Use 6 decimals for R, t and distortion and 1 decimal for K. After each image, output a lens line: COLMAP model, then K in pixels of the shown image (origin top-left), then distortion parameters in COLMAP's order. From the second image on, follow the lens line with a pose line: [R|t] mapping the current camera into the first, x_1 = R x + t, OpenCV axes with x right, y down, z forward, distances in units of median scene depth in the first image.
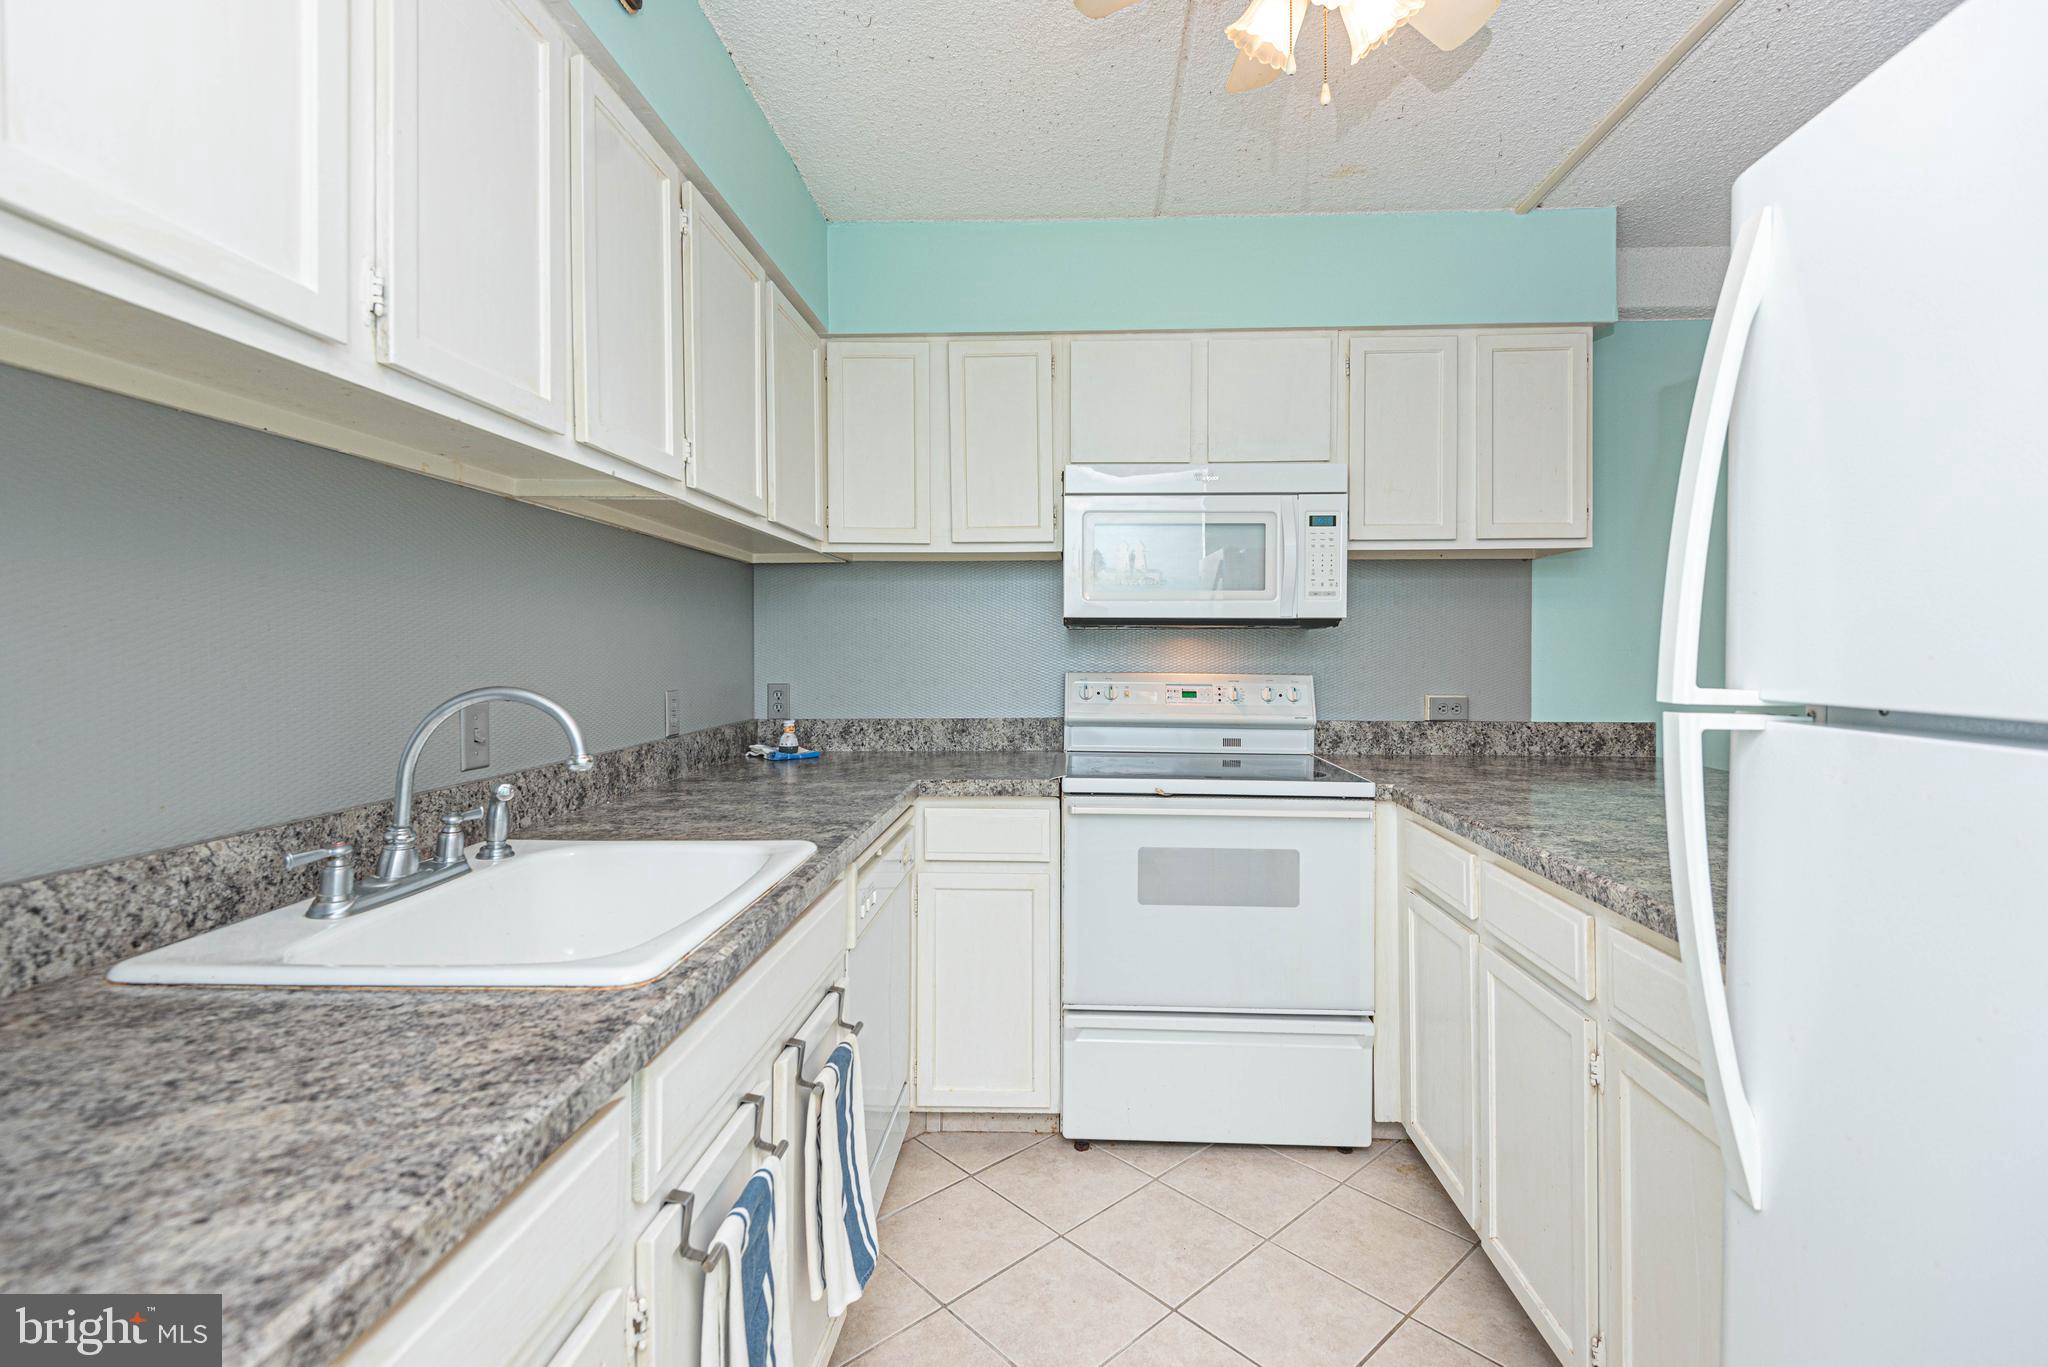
lens RADIAL K [[953.4, 0, 1028.2], [0, 953.4, 642.1], [0, 0, 1]] dist [0.028725, -0.021810]
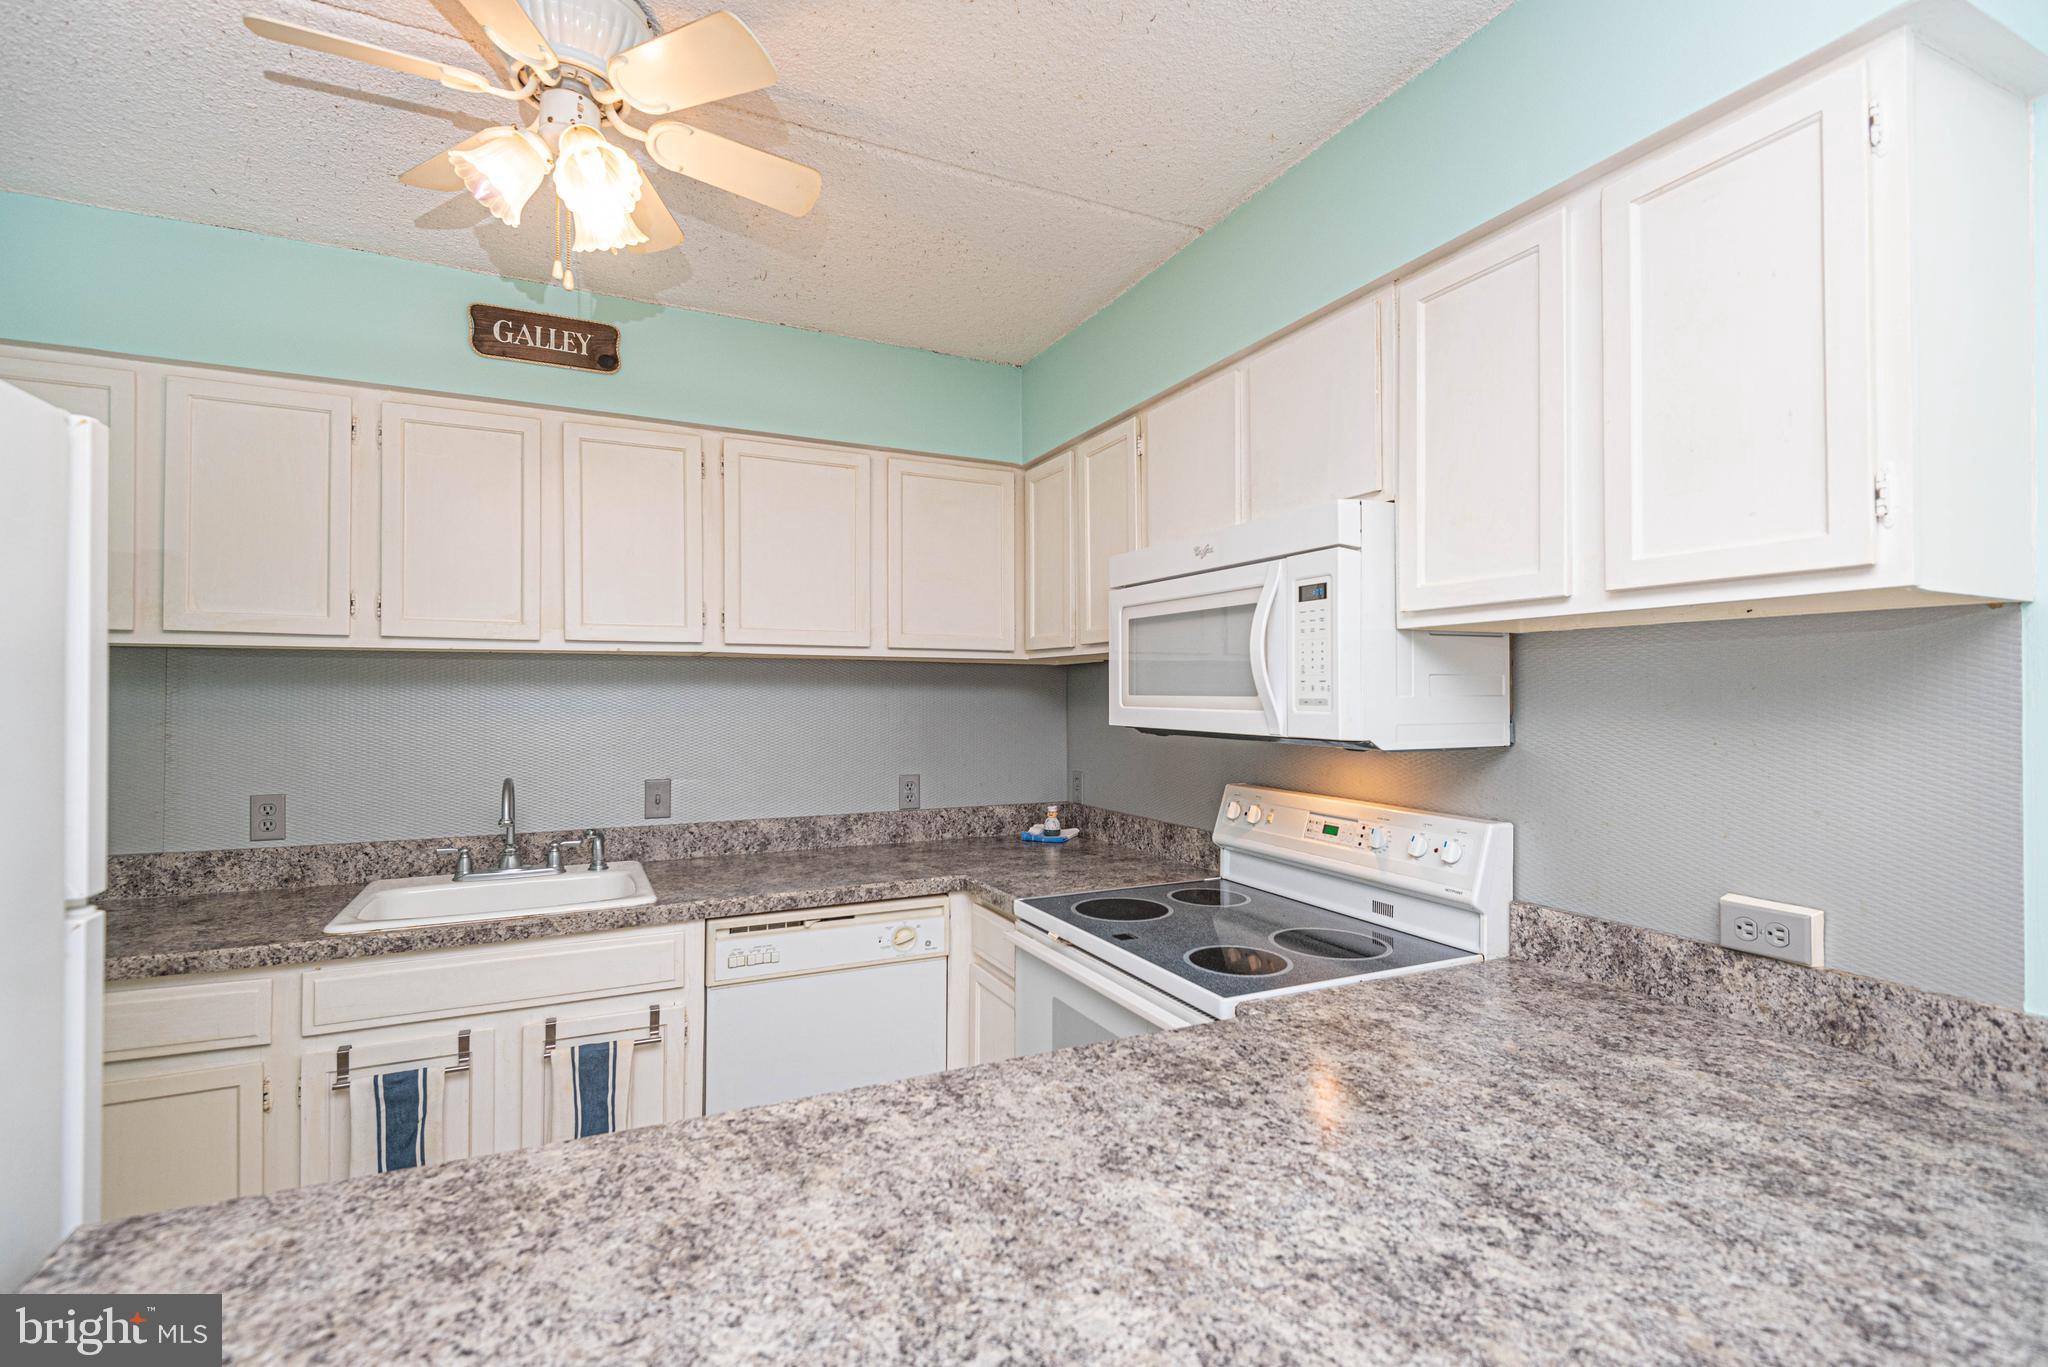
lens RADIAL K [[921.2, 0, 1024.0], [0, 921.2, 683.5], [0, 0, 1]] dist [0.028087, -0.018375]
pose [[0.465960, -0.010985, -0.884738, 0.686316], [0.004469, 0.999939, -0.010062, -0.051433], [0.884795, 0.000735, 0.465981, 0.463400]]
